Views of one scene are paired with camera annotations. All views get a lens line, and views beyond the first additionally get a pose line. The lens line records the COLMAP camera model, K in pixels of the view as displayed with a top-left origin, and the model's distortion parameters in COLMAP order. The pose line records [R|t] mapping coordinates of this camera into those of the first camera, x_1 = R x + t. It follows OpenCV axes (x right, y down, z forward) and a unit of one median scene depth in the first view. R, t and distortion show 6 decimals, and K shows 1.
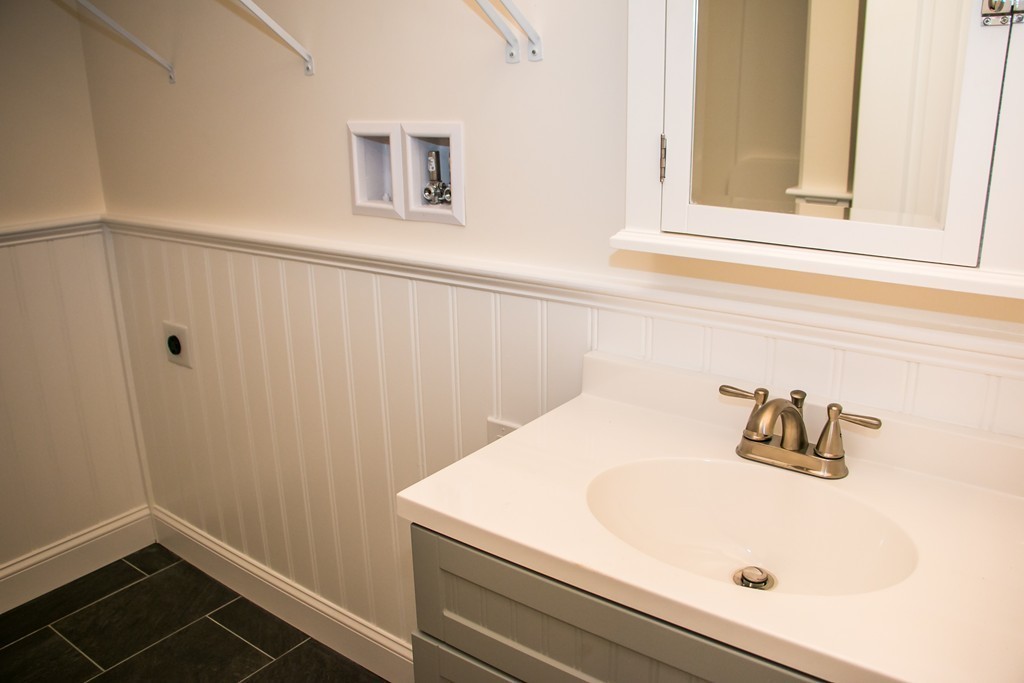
lens RADIAL K [[847.9, 0, 521.6], [0, 847.9, 339.8], [0, 0, 1]] dist [-0.178777, 0.146573]
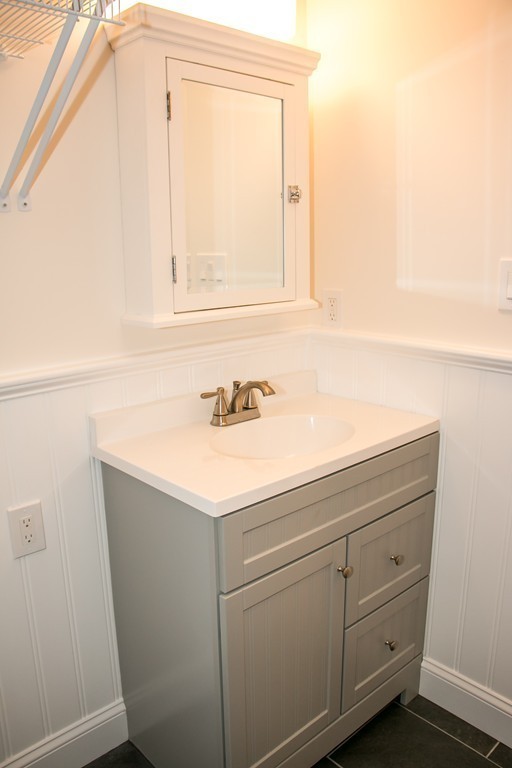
lens RADIAL K [[635.9, 0, 257.0], [0, 635.9, 400.0], [0, 0, 1]] dist [-0.178777, 0.146573]
pose [[0.190845, -0.244023, 0.950805, -1.037796], [0.292209, 0.938820, 0.182295, -0.147240], [-0.937119, 0.243044, 0.250474, 0.572932]]
